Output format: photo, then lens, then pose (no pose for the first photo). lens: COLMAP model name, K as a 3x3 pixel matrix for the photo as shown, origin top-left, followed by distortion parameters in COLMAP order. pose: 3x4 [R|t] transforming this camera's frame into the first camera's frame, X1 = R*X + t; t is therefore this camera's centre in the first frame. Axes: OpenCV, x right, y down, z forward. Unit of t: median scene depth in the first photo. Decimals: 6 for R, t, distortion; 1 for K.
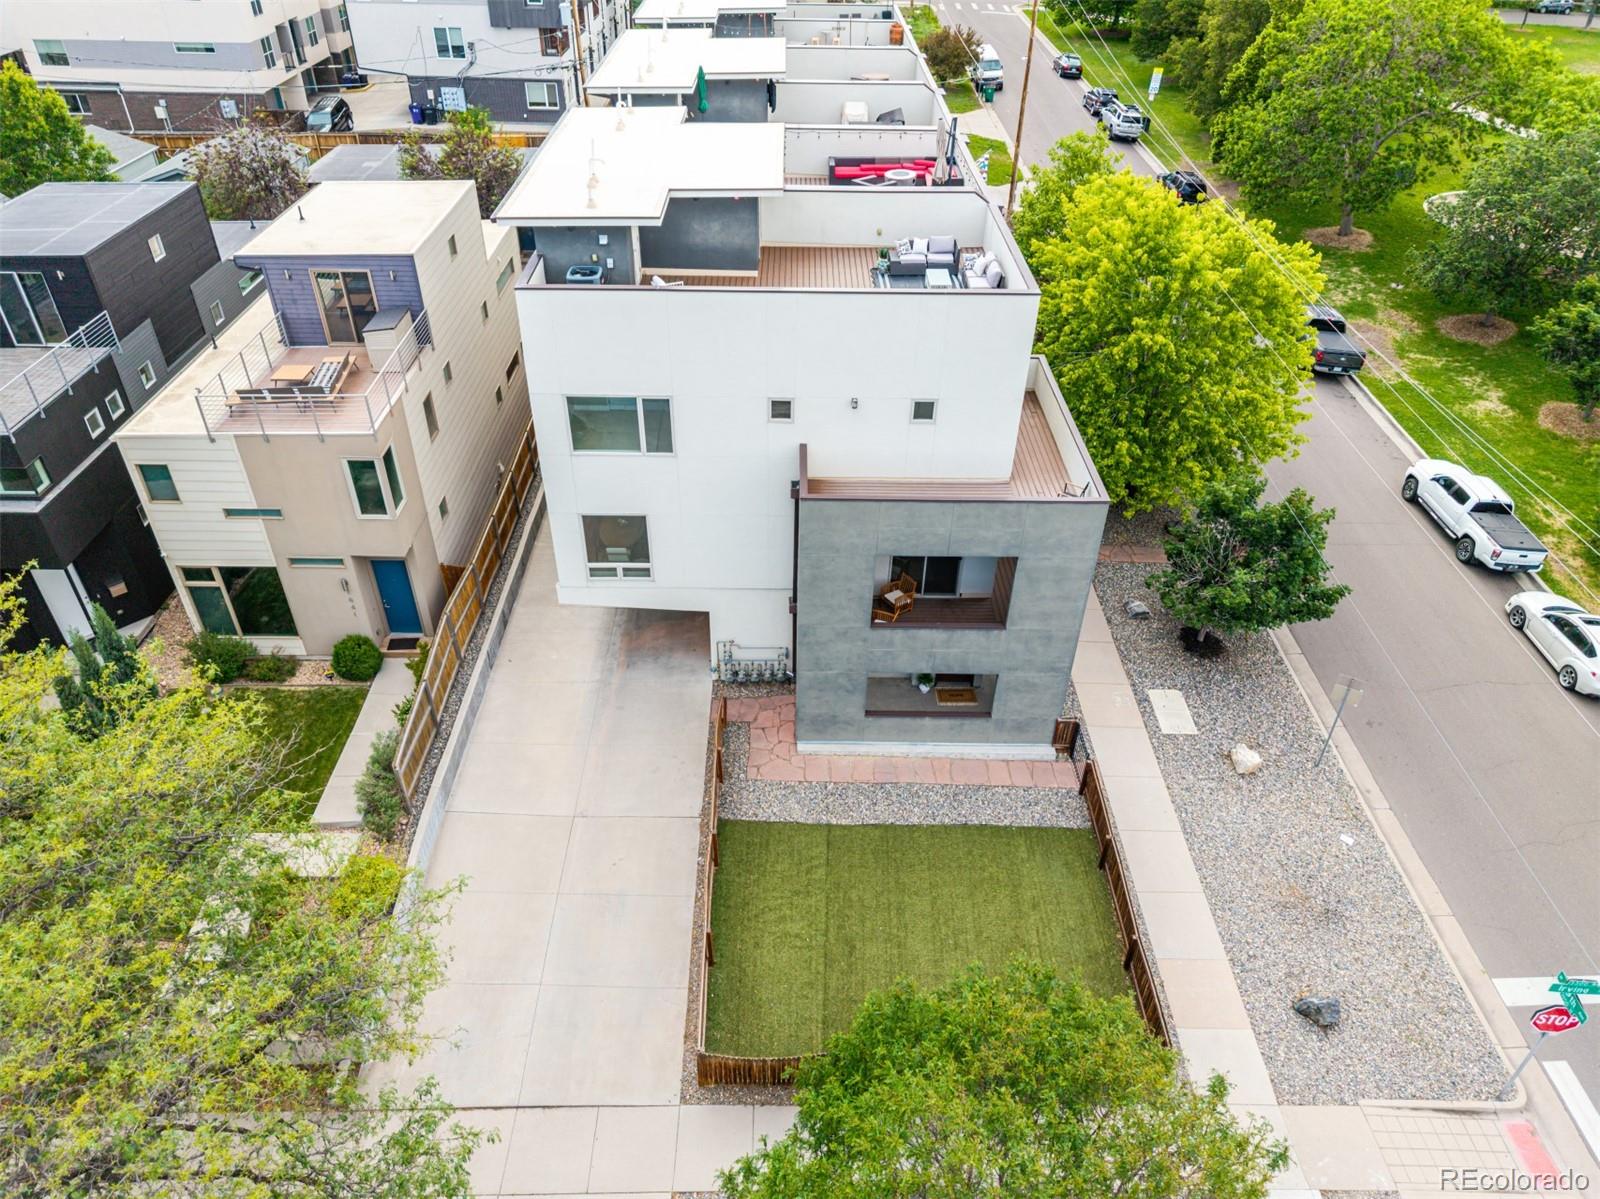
lens RADIAL K [[1079.1, 0, 800.0], [0, 1079.1, 599.5], [0, 0, 1]] dist [0.019553, -0.004535]
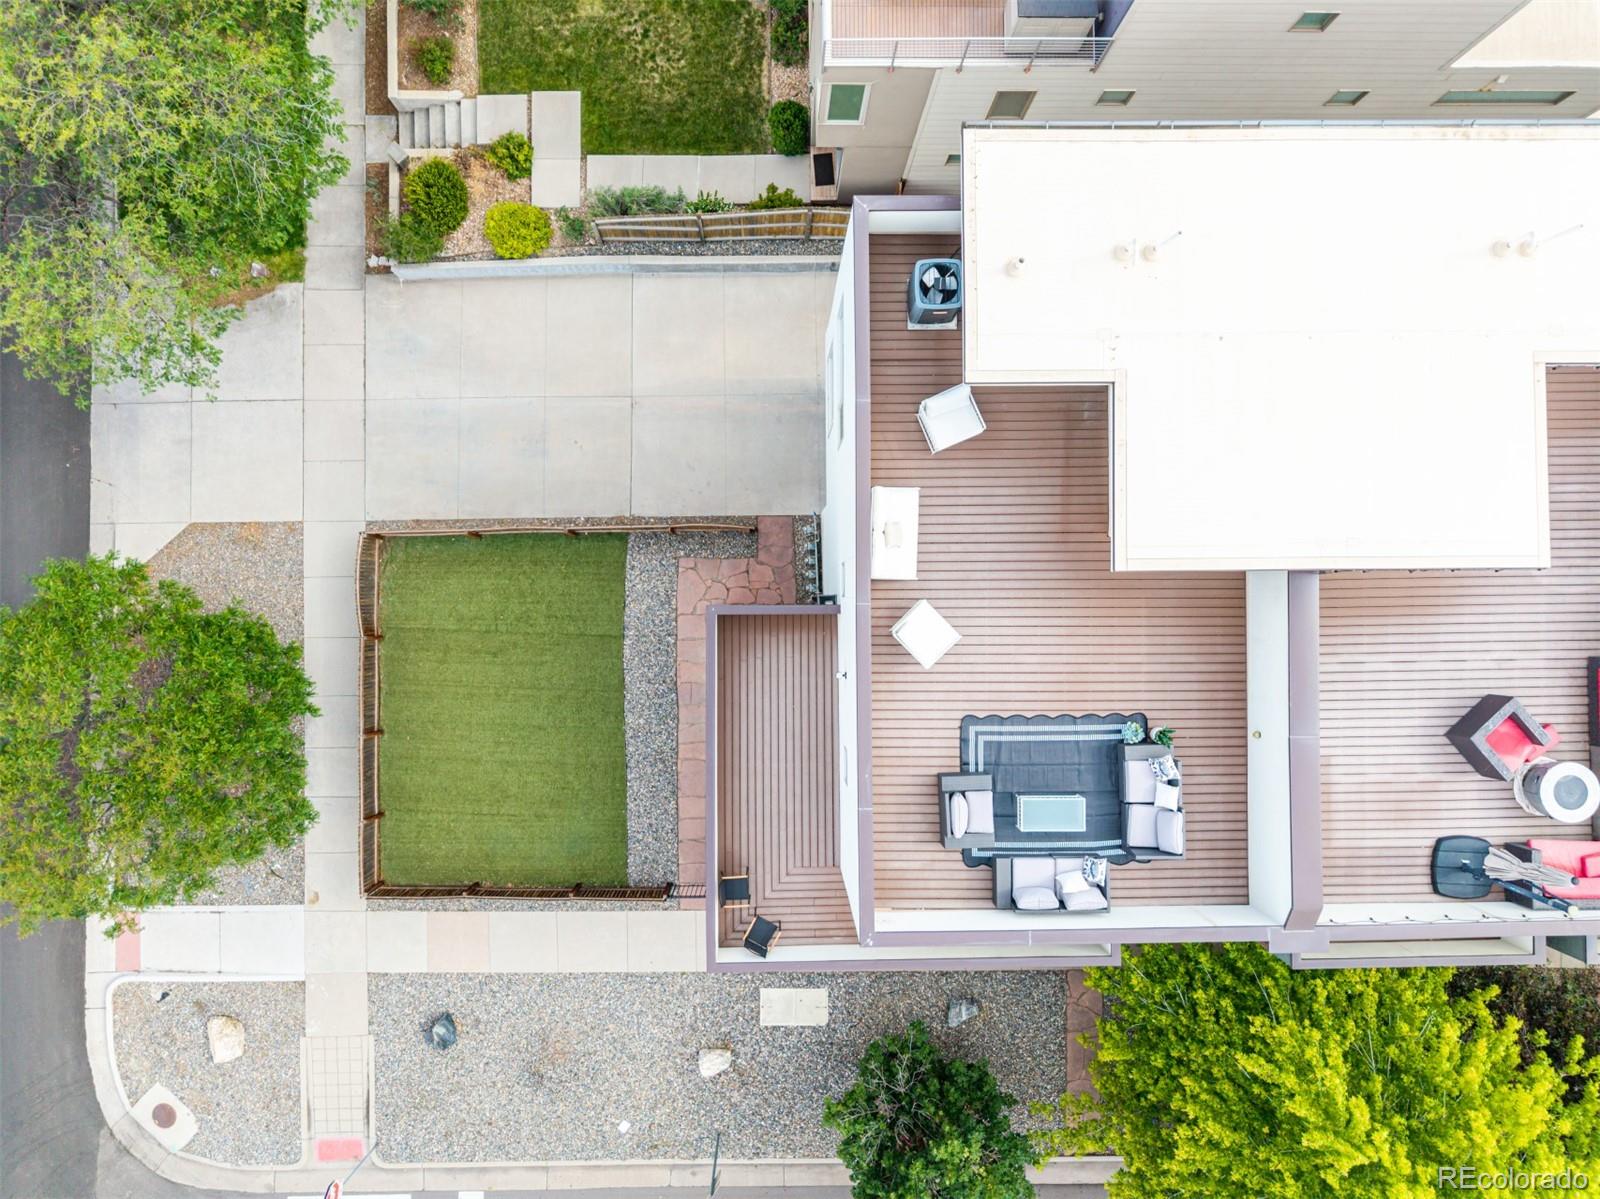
lens RADIAL K [[1070.5, 0, 800.0], [0, 1070.5, 599.5], [0, 0, 1]] dist [0.065380, -0.082459]
pose [[-0.001871, 0.999797, -0.020042, 0.009658], [-0.620928, 0.014549, 0.783733, -0.665893], [0.783865, 0.013911, 0.620775, 0.437131]]
